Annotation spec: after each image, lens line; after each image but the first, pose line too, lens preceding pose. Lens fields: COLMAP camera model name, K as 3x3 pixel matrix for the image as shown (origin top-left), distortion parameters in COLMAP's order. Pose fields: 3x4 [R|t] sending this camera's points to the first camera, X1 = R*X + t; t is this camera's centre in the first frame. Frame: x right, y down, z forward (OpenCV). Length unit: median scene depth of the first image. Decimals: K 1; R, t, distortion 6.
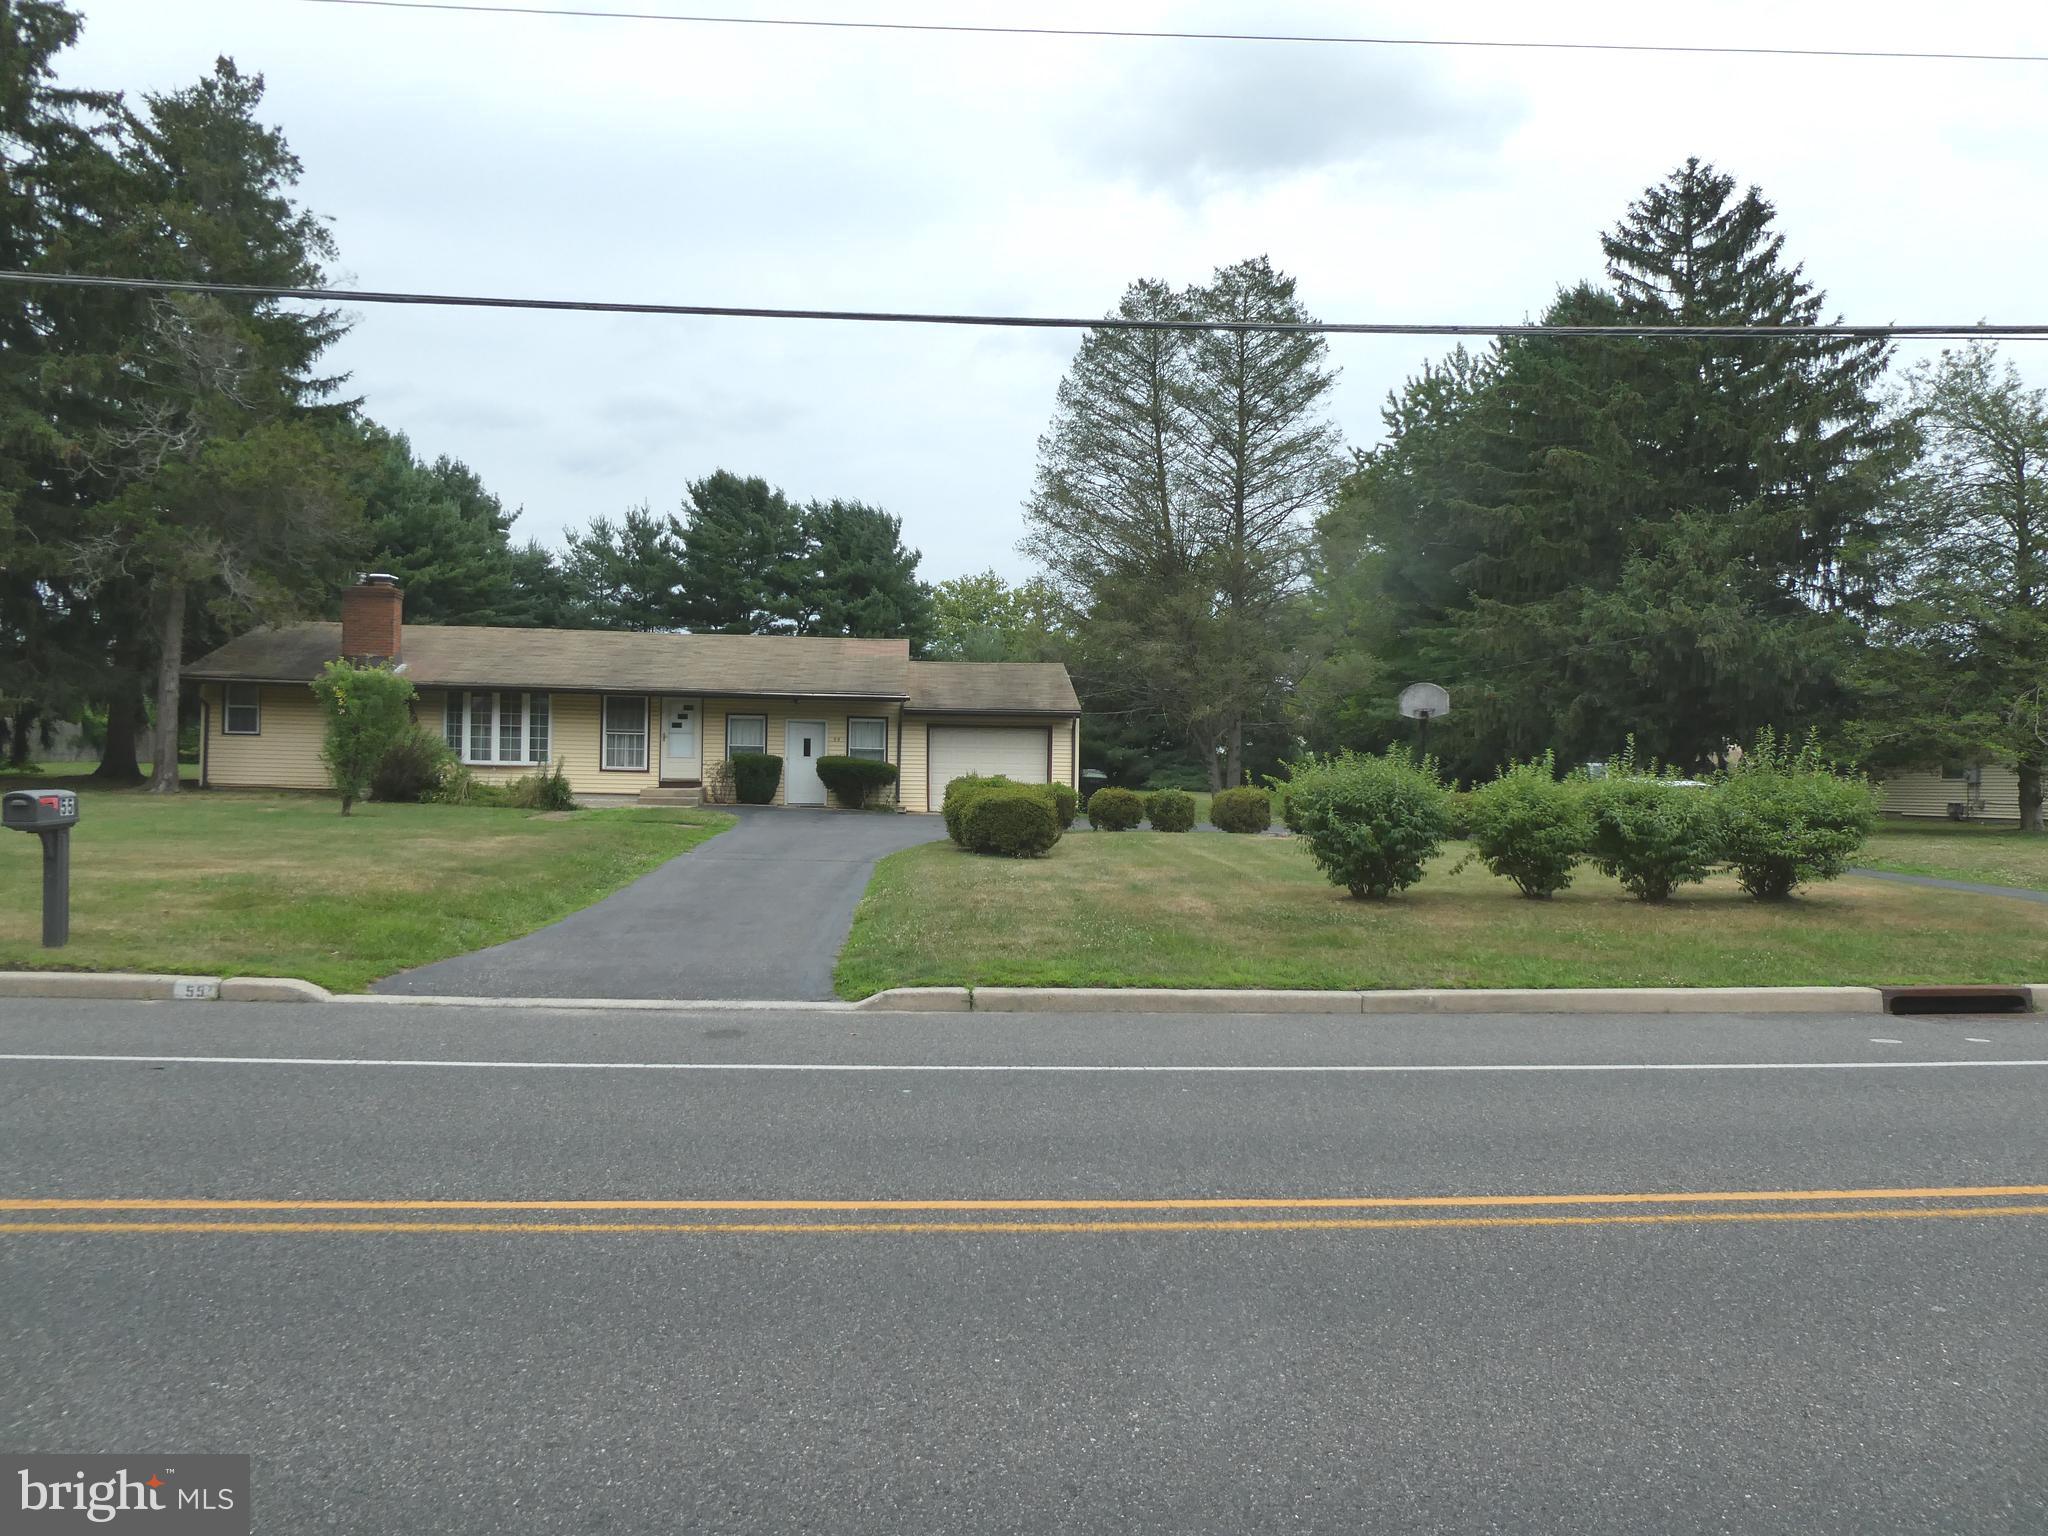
lens RADIAL K [[1470.7, 0, 1024.0], [0, 1470.7, 768.0], [0, 0, 1]] dist [0.040394, 0.000712]
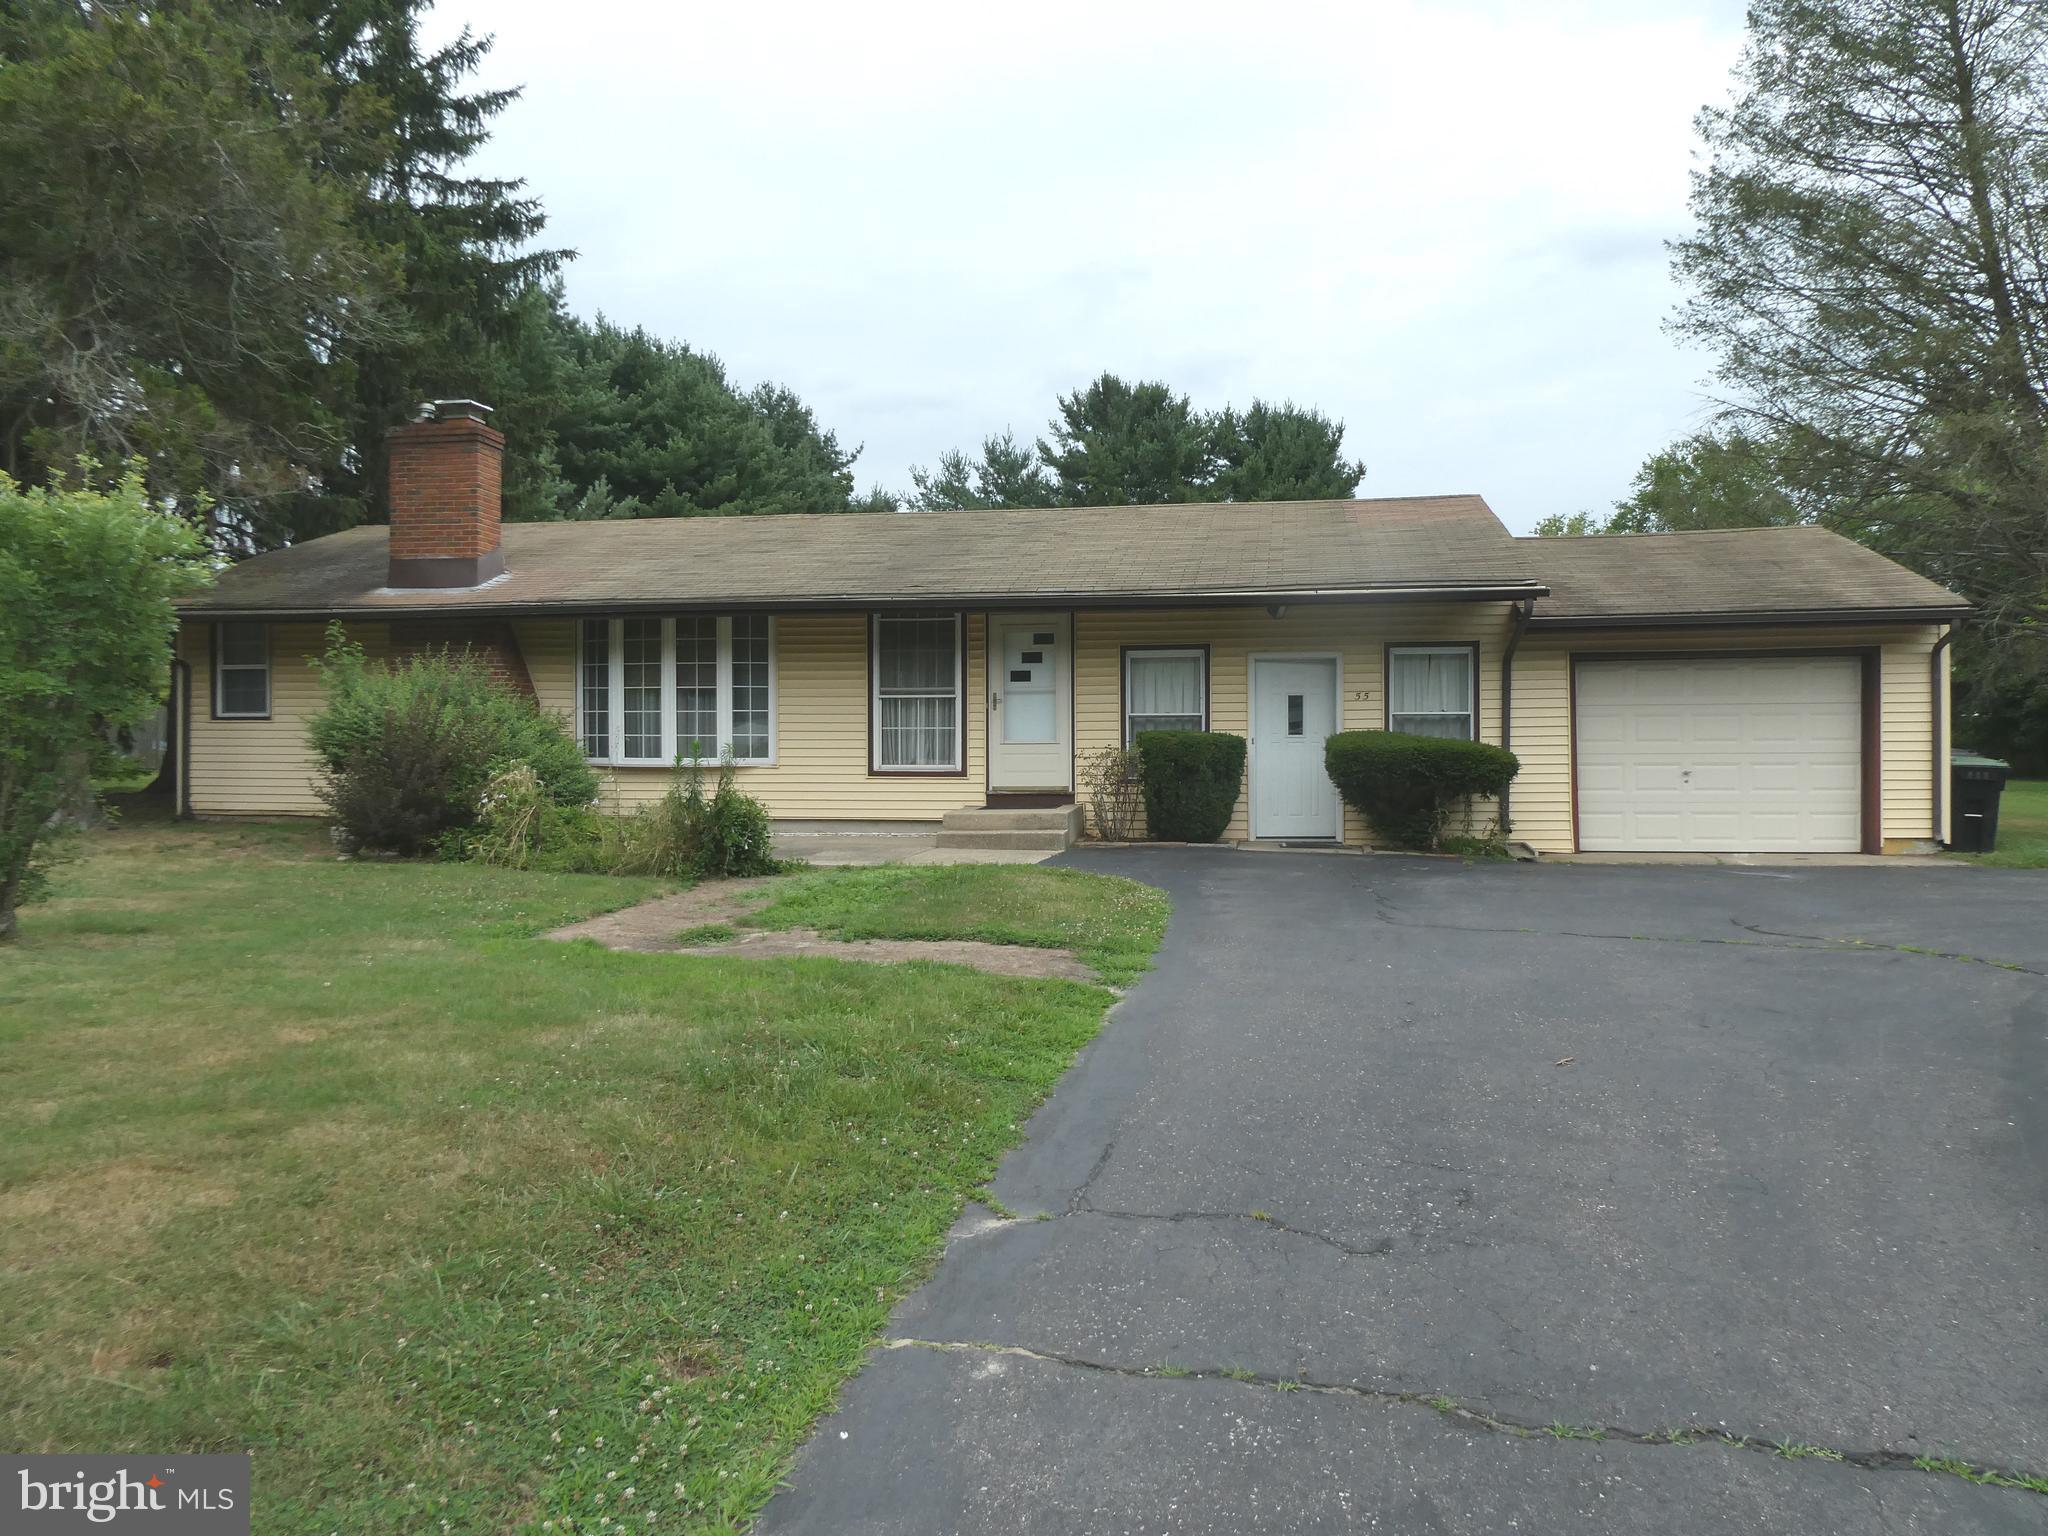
lens RADIAL K [[1470.7, 0, 1024.0], [0, 1470.7, 768.0], [0, 0, 1]] dist [0.040394, 0.000712]
pose [[0.966769, -0.019729, -0.254889, -0.114231], [0.021925, 0.999743, 0.005774, -0.001876], [0.254710, -0.011171, 0.966953, 0.542003]]
